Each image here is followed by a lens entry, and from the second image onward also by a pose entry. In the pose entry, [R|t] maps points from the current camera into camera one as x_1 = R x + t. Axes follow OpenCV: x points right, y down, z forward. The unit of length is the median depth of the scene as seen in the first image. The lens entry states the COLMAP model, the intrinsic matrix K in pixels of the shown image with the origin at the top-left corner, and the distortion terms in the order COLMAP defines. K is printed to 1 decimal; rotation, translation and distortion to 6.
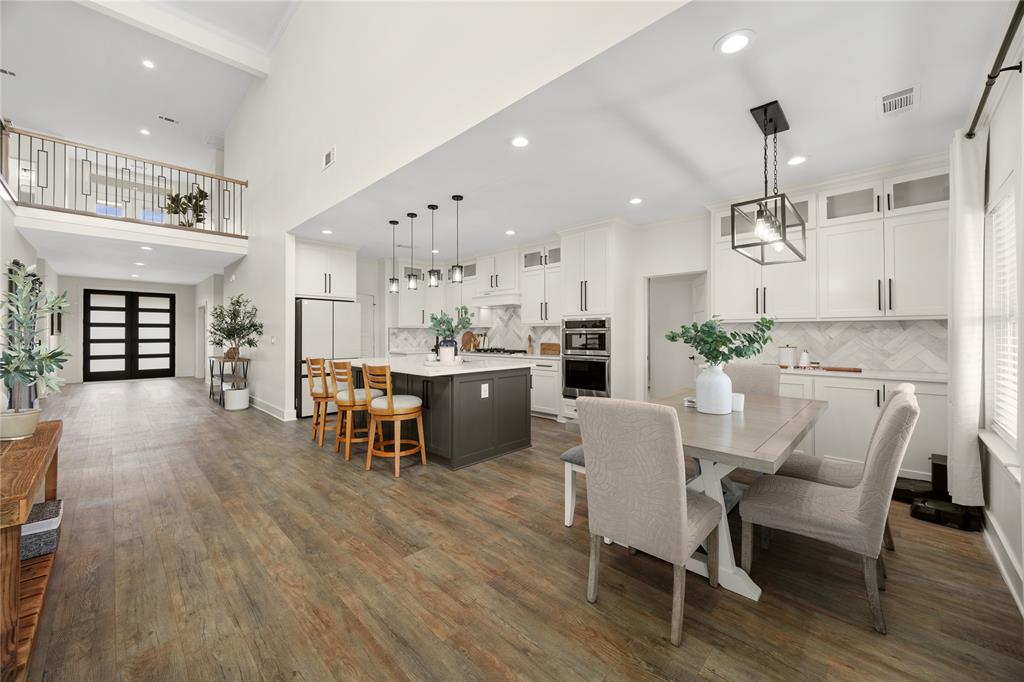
lens RADIAL K [[391.7, 0, 516.1], [0, 391.7, 332.2], [0, 0, 1]] dist [-0.002659, -0.000056]
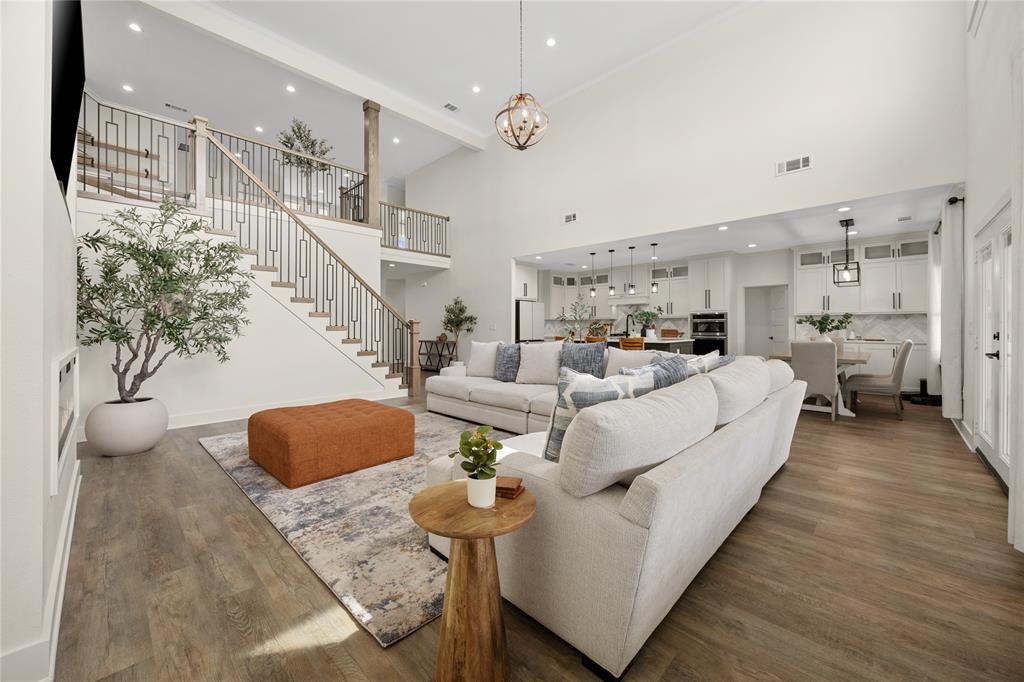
lens RADIAL K [[391.7, 0, 512.6], [0, 391.7, 333.9], [0, 0, 1]] dist [-0.002659, -0.000056]
pose [[0.999979, -0.002453, 0.006004, -0.869124], [0.002330, 0.999788, 0.020453, 0.022122], [-0.006053, -0.020438, 0.999773, -0.828313]]
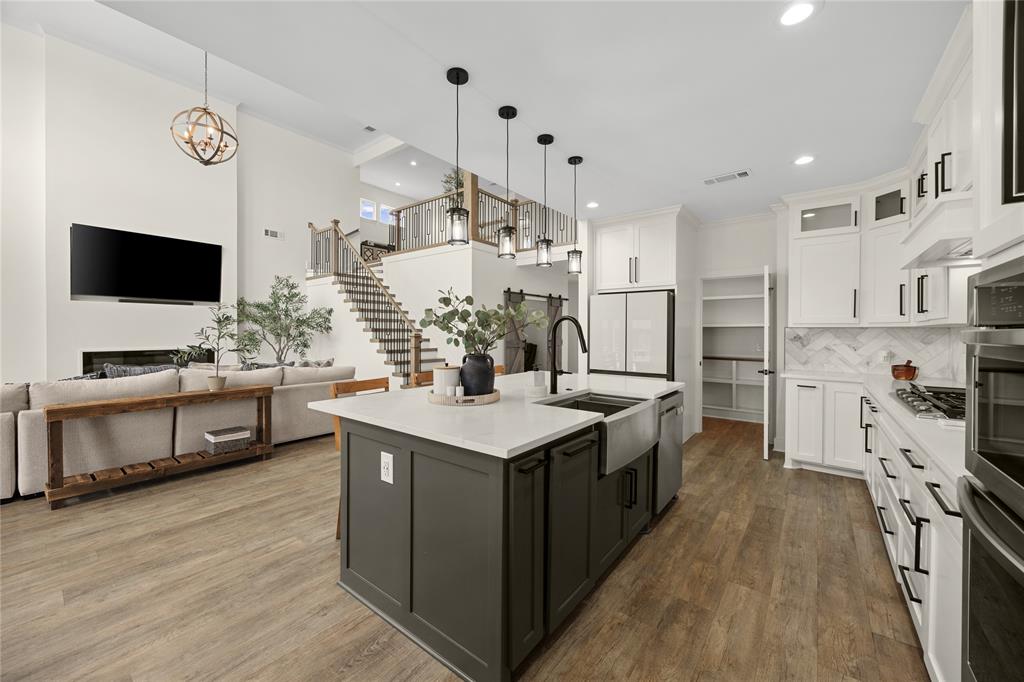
lens RADIAL K [[391.7, 0, 502.1], [0, 391.7, 336.7], [0, 0, 1]] dist [-0.002659, -0.000056]
pose [[0.091611, 0.014319, -0.995692, 0.393292], [-0.000248, 0.999897, 0.014357, -0.012841], [0.995795, -0.001068, 0.091605, 1.096699]]
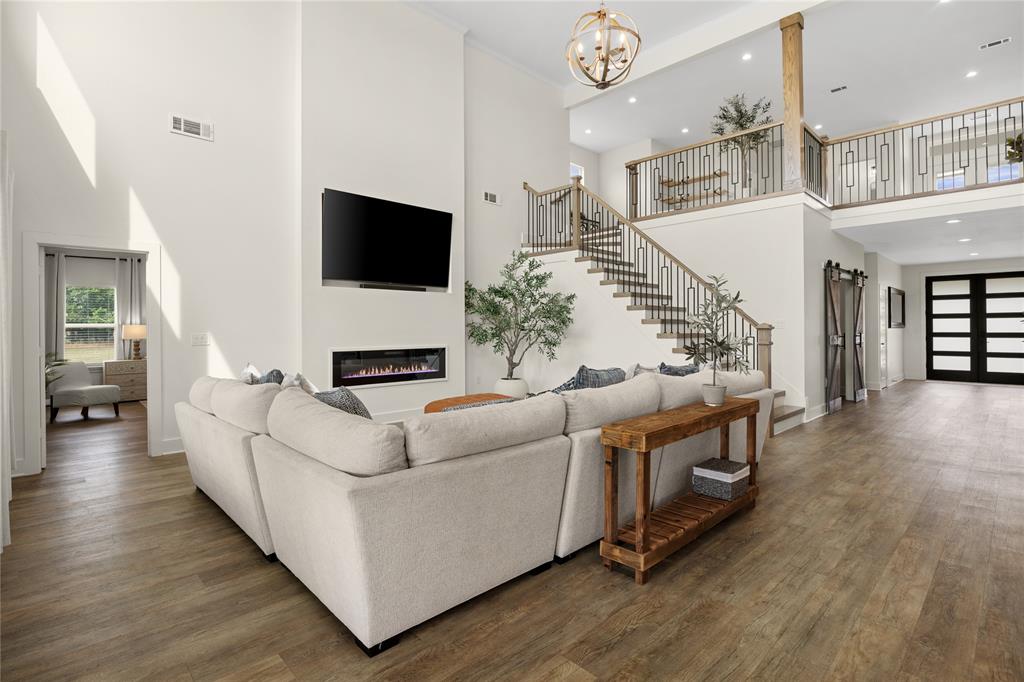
lens RADIAL K [[500.0, 0, 505.6], [0, 500.0, 326.9], [0, 0, 1]] dist [-0.005069, -0.000793]
pose [[-0.037198, -0.002564, -0.999305, 0.222651], [0.008349, 0.999961, -0.002877, 0.001309], [0.999273, -0.008450, -0.037175, 0.171725]]
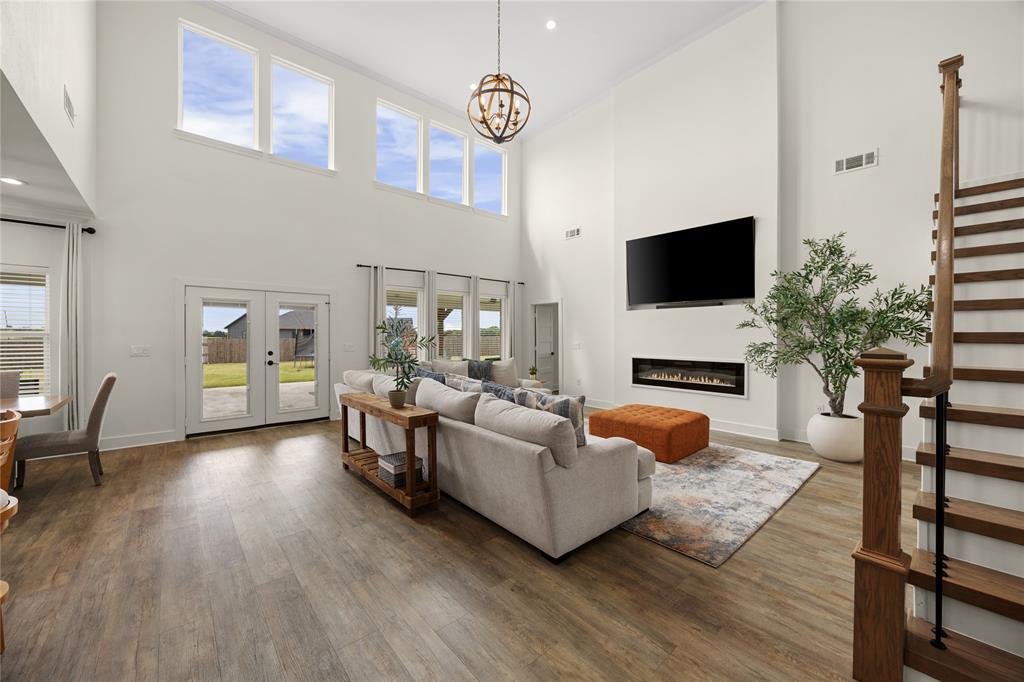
lens RADIAL K [[391.7, 0, 512.5], [0, 391.7, 336.7], [0, 0, 1]] dist [-0.002659, -0.000056]
pose [[-0.996467, -0.002473, 0.083951, -0.941742], [-0.002615, 0.999995, -0.001574, -0.016438], [-0.083947, -0.001788, -0.996469, 1.303558]]
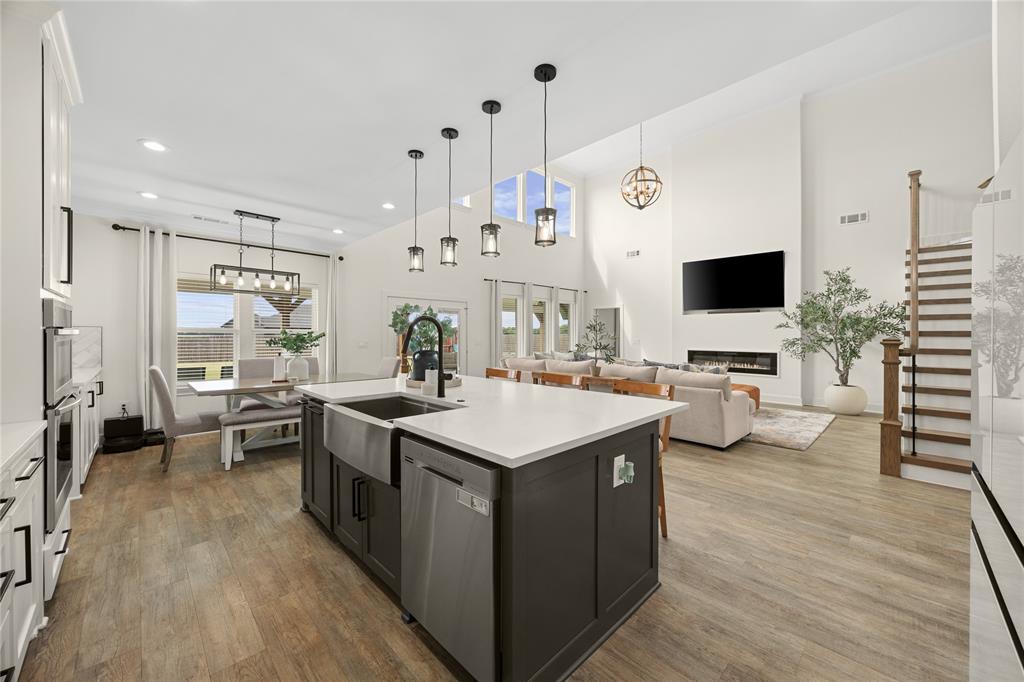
lens RADIAL K [[391.7, 0, 514.9], [0, 391.7, 333.5], [0, 0, 1]] dist [-0.002659, -0.000056]
pose [[-0.999467, -0.003721, 0.032444, -0.388408], [-0.003946, 0.999969, -0.006870, -0.005484], [-0.032417, -0.006994, -0.999450, 1.867838]]
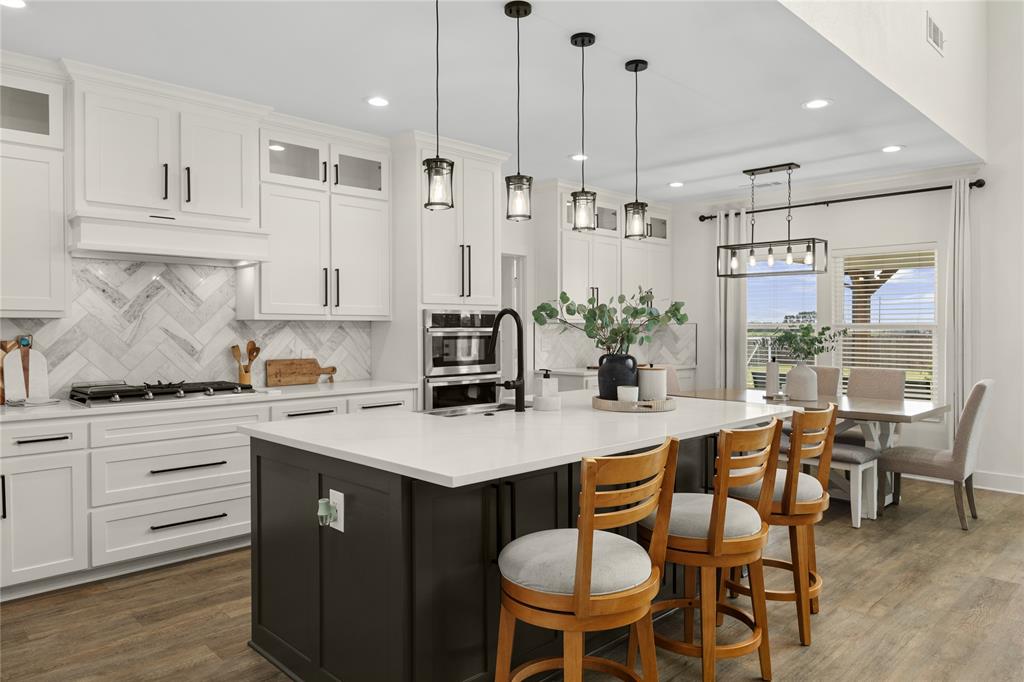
lens RADIAL K [[673.3, 0, 504.3], [0, 673.3, 338.1], [0, 0, 1]] dist [0.007023, -0.003193]
pose [[0.032920, -0.014680, 0.999350, -1.087924], [-0.004776, 0.999878, 0.014845, -0.012605], [-0.999447, -0.005262, 0.032846, 1.234099]]
